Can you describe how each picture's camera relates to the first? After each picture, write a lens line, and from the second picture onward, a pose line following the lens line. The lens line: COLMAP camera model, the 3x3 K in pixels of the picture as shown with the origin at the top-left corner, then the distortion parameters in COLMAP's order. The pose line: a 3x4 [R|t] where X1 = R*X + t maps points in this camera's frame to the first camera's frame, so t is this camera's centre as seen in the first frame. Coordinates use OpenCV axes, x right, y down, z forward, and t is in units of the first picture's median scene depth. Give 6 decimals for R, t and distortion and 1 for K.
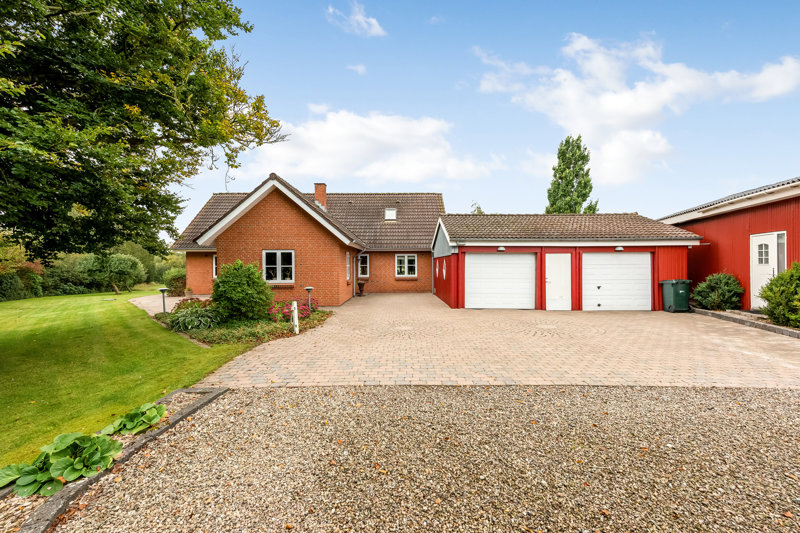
lens RADIAL K [[342.6, 0, 400.0], [0, 342.6, 266.5], [0, 0, 1]] dist [0.015919, -0.000348]
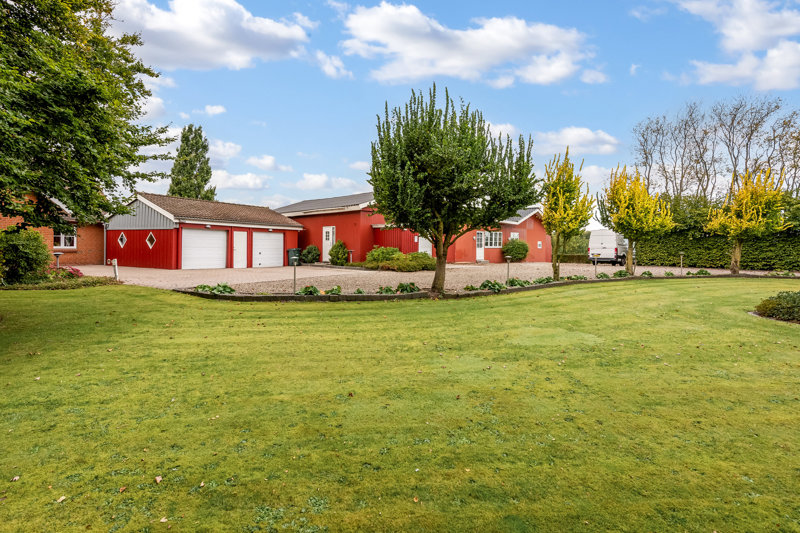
lens RADIAL K [[459.4, 0, 400.0], [0, 459.4, 266.5], [0, 0, 1]] dist [-0.003522, -0.001530]
pose [[0.470514, -0.028431, 0.881935, -1.025458], [-0.012545, 0.999164, 0.038903, 0.030242], [-0.882304, -0.029369, 0.469764, -0.604943]]
